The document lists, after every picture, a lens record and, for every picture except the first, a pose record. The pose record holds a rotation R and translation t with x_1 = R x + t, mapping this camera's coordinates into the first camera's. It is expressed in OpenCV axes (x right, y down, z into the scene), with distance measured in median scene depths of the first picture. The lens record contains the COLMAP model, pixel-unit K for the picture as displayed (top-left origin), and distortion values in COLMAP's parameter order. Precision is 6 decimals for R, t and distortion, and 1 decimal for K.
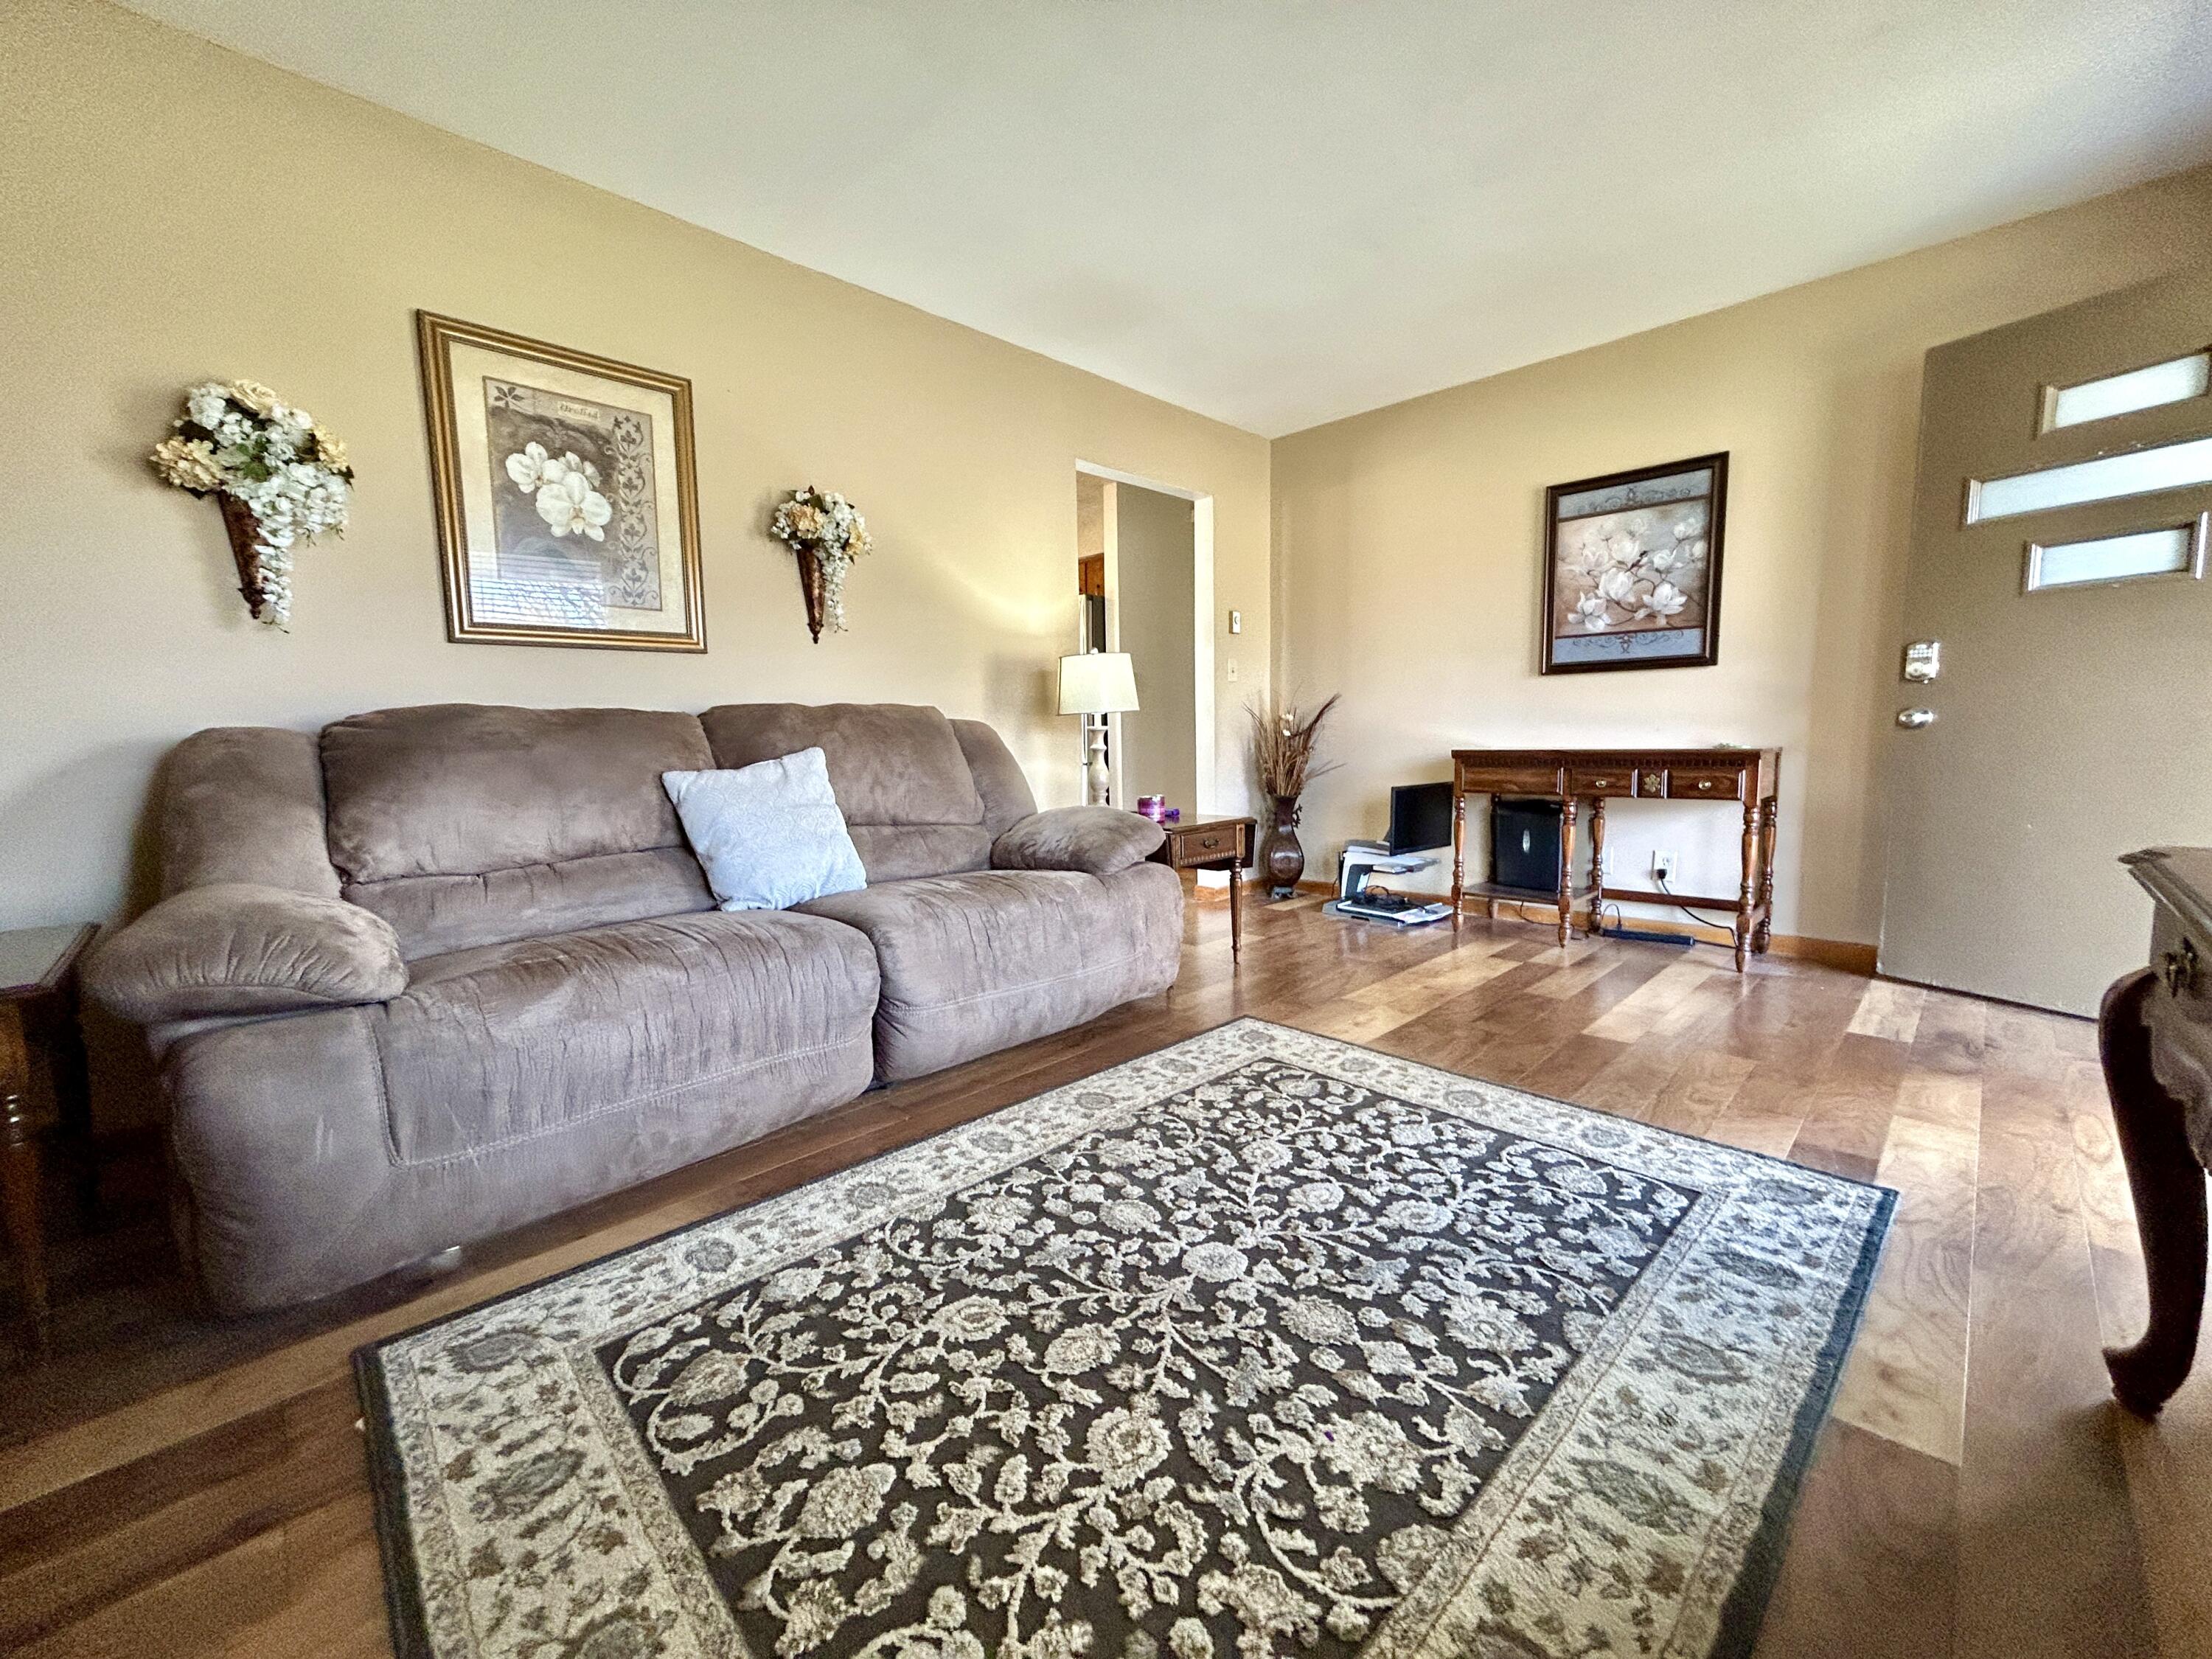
lens RADIAL K [[891.3, 0, 1096.9], [0, 891.3, 817.9], [0, 0, 1]] dist [-0.001536, 0.001256]
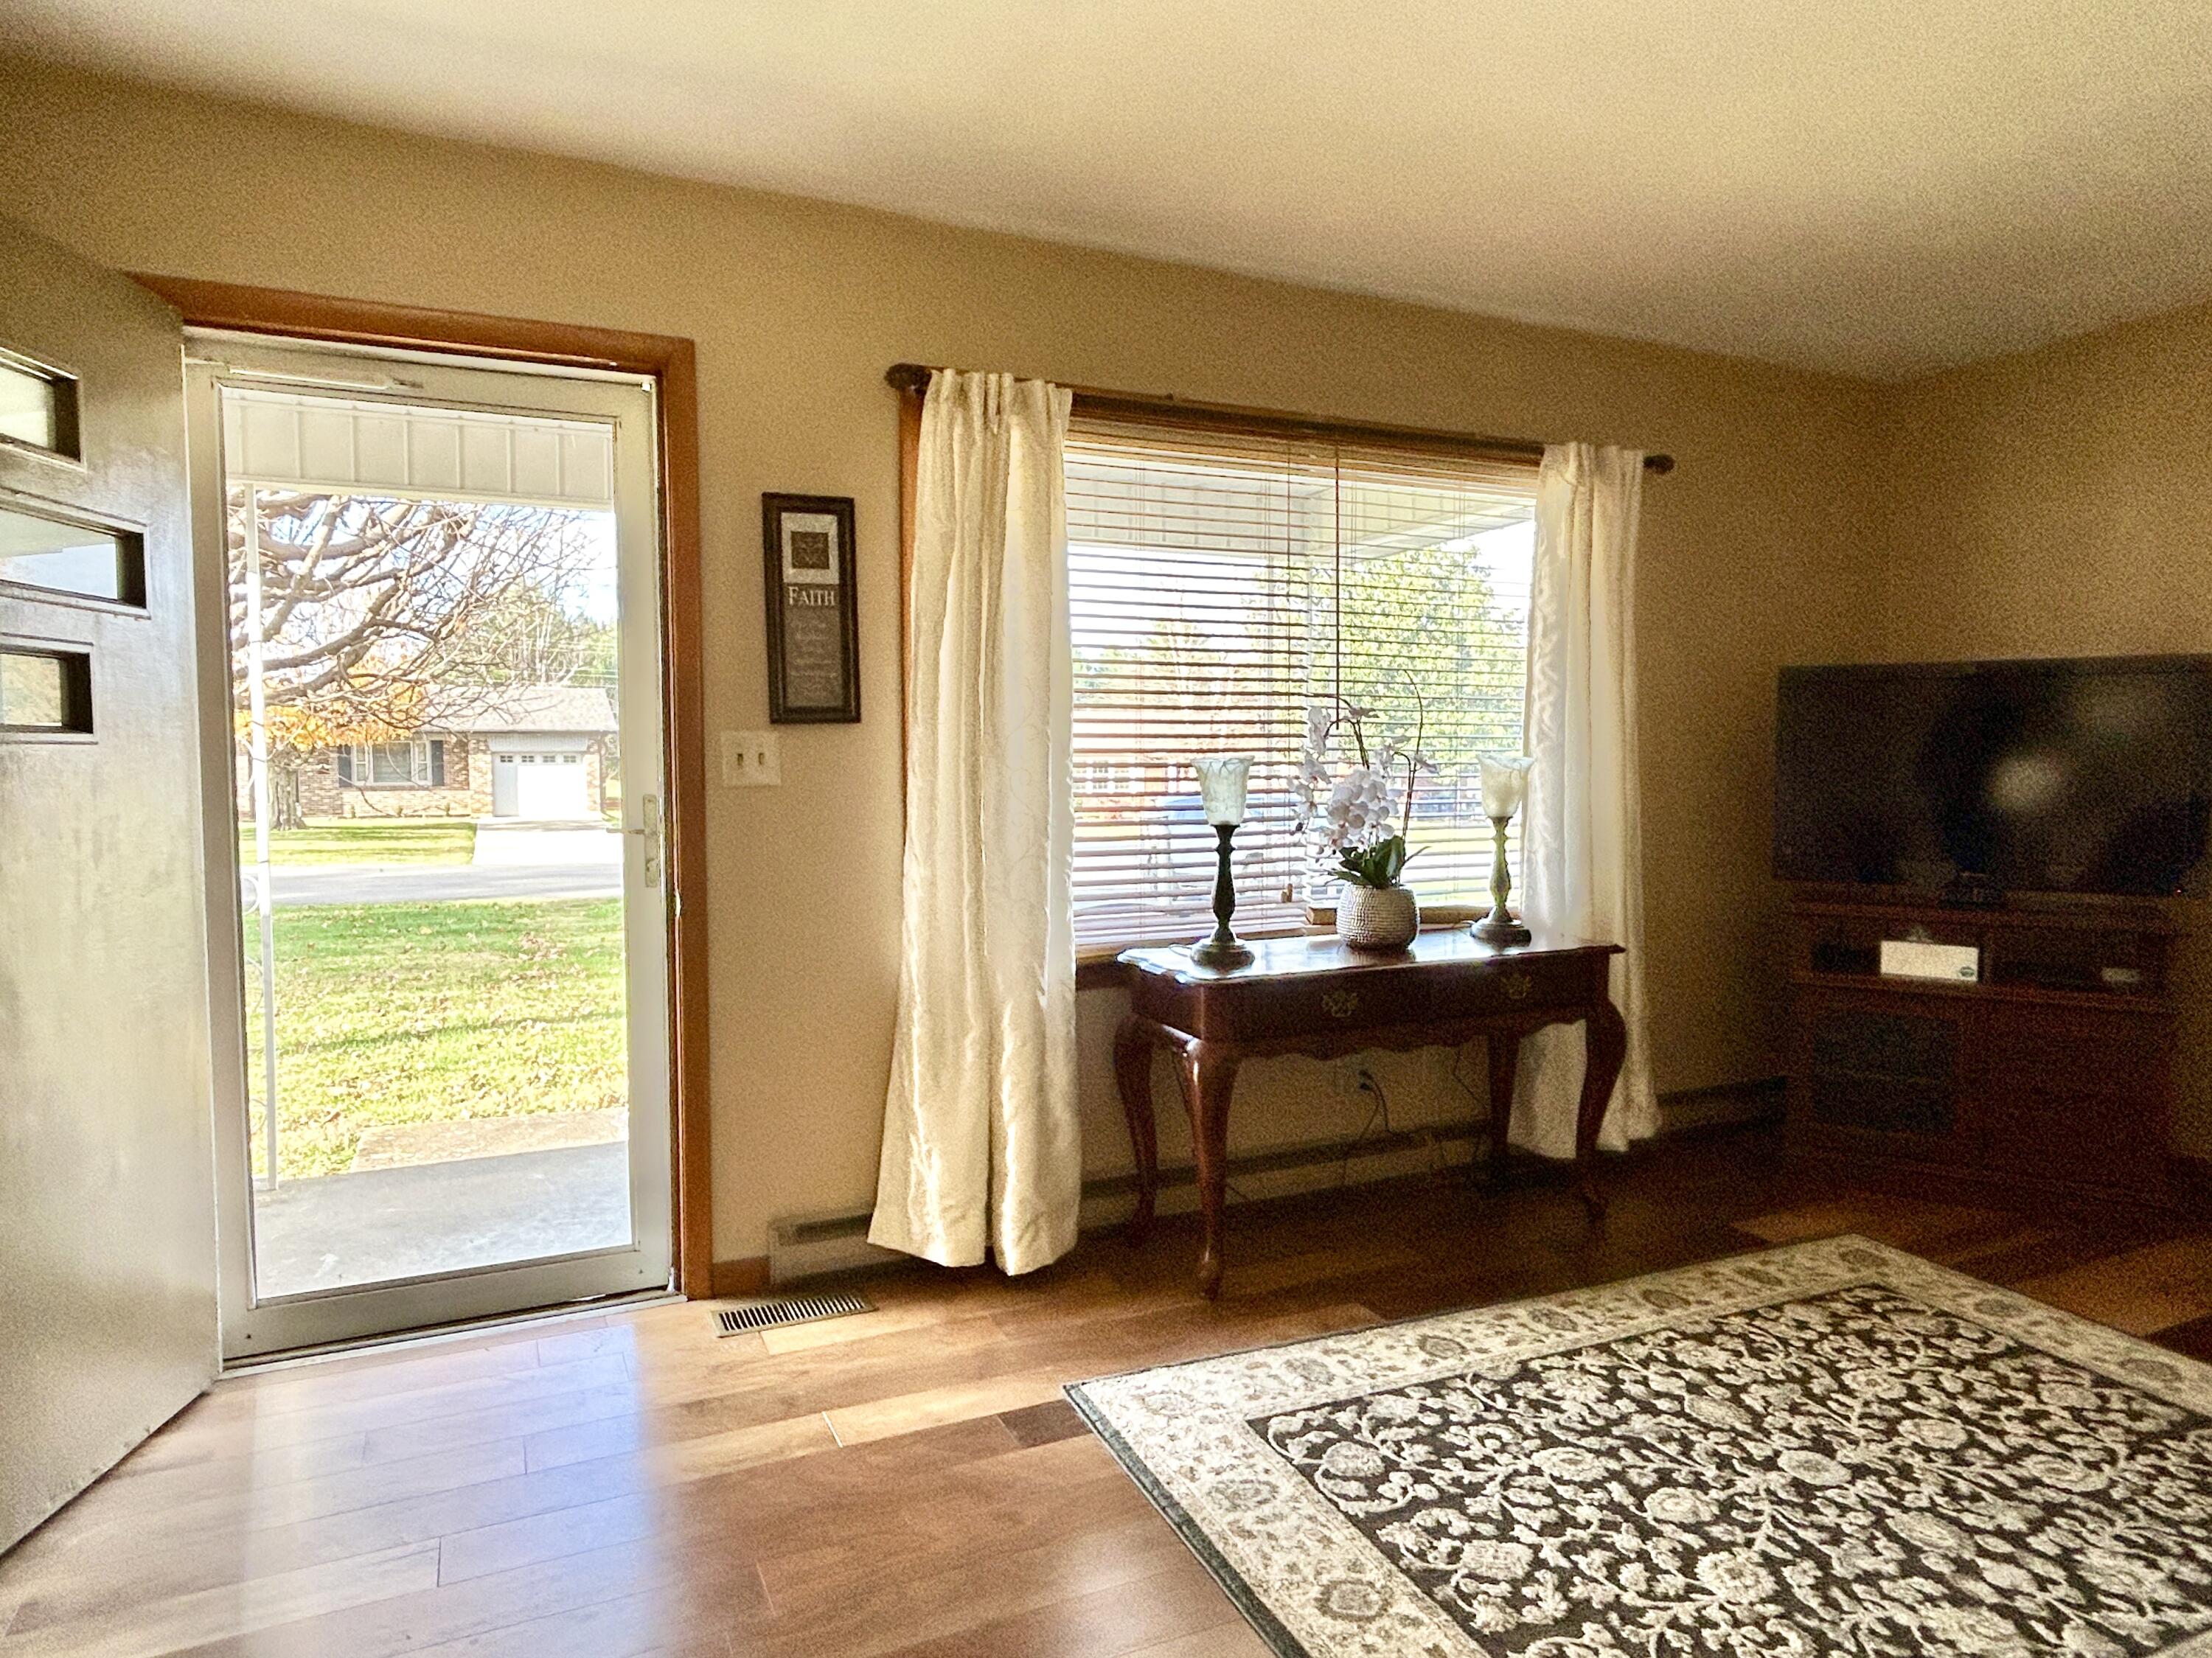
lens RADIAL K [[1343.9, 0, 1097.6], [0, 1343.9, 818.4], [0, 0, 1]] dist [-0.010571, 0.013782]
pose [[-0.941707, 0.004992, 0.336397, 0.330010], [0.053593, 0.989348, 0.135347, -0.412100], [-0.332138, 0.145485, -0.931943, 2.230630]]
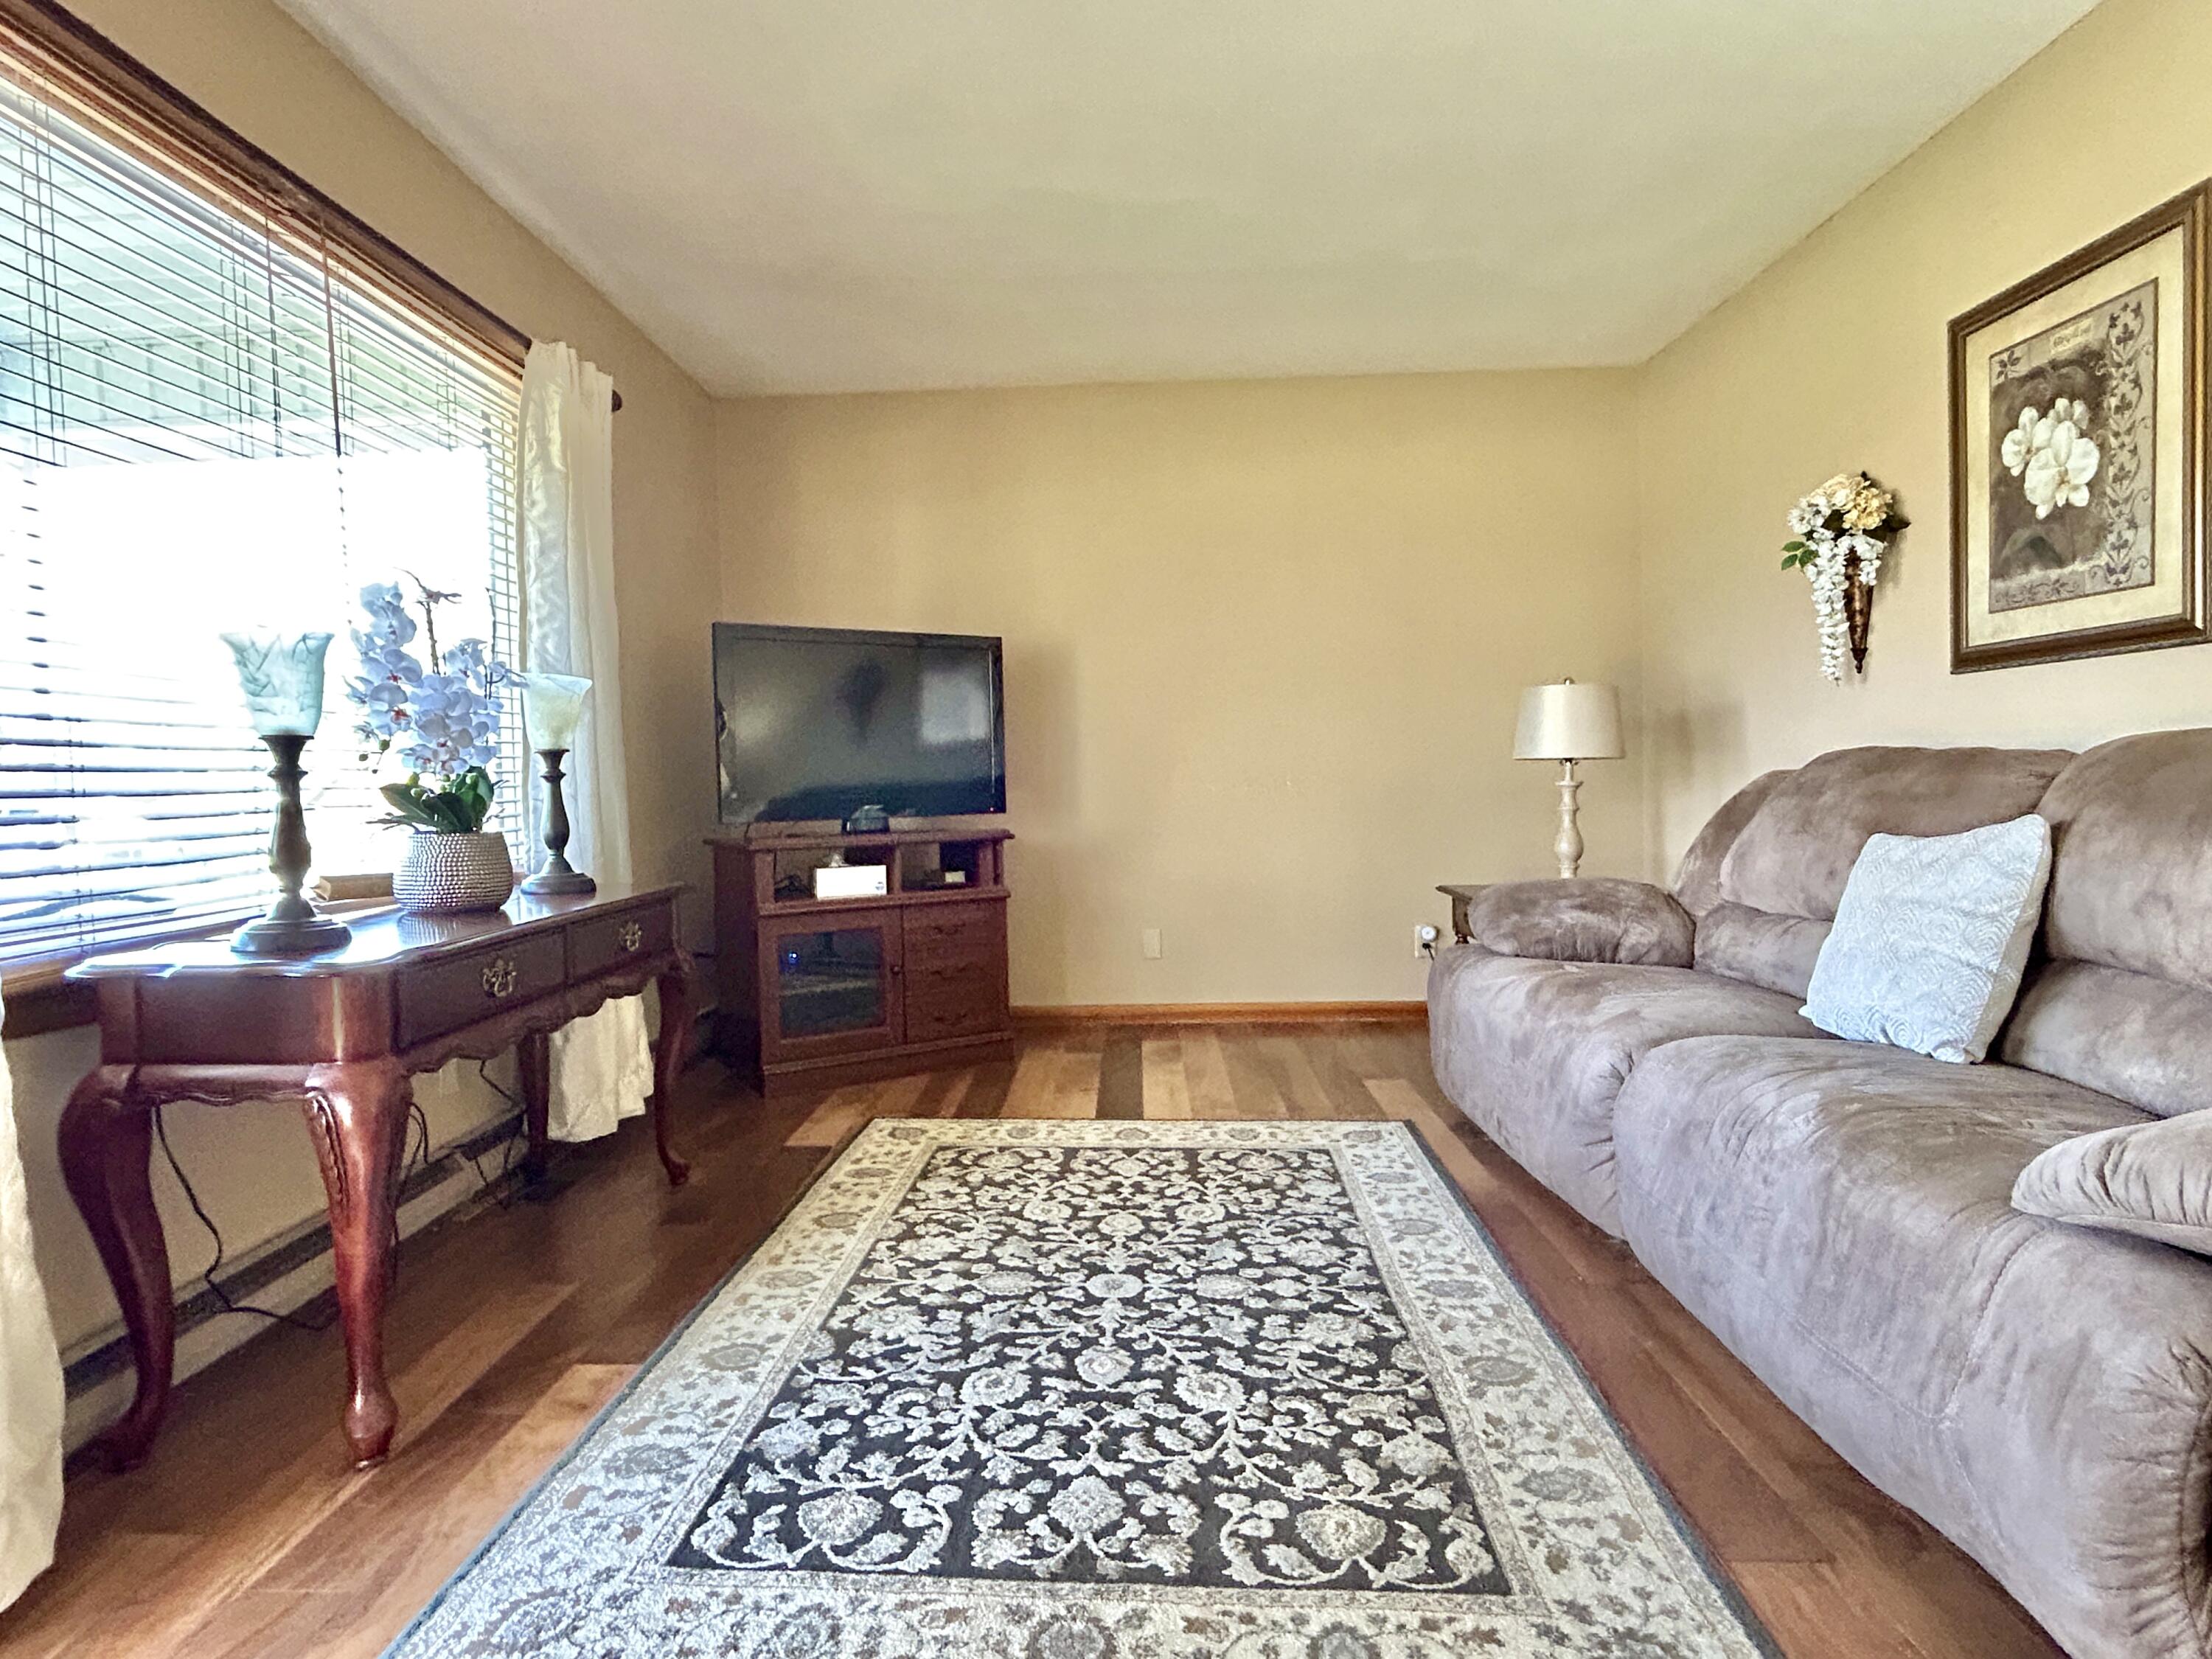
lens RADIAL K [[1168.2, 0, 1096.0], [0, 1168.2, 822.6], [0, 0, 1]] dist [-0.002175, -0.002212]
pose [[-0.725447, 0.062207, -0.685461, 0.969162], [-0.032850, 0.991643, 0.124760, -0.225292], [0.687494, 0.113024, -0.717341, 1.707216]]
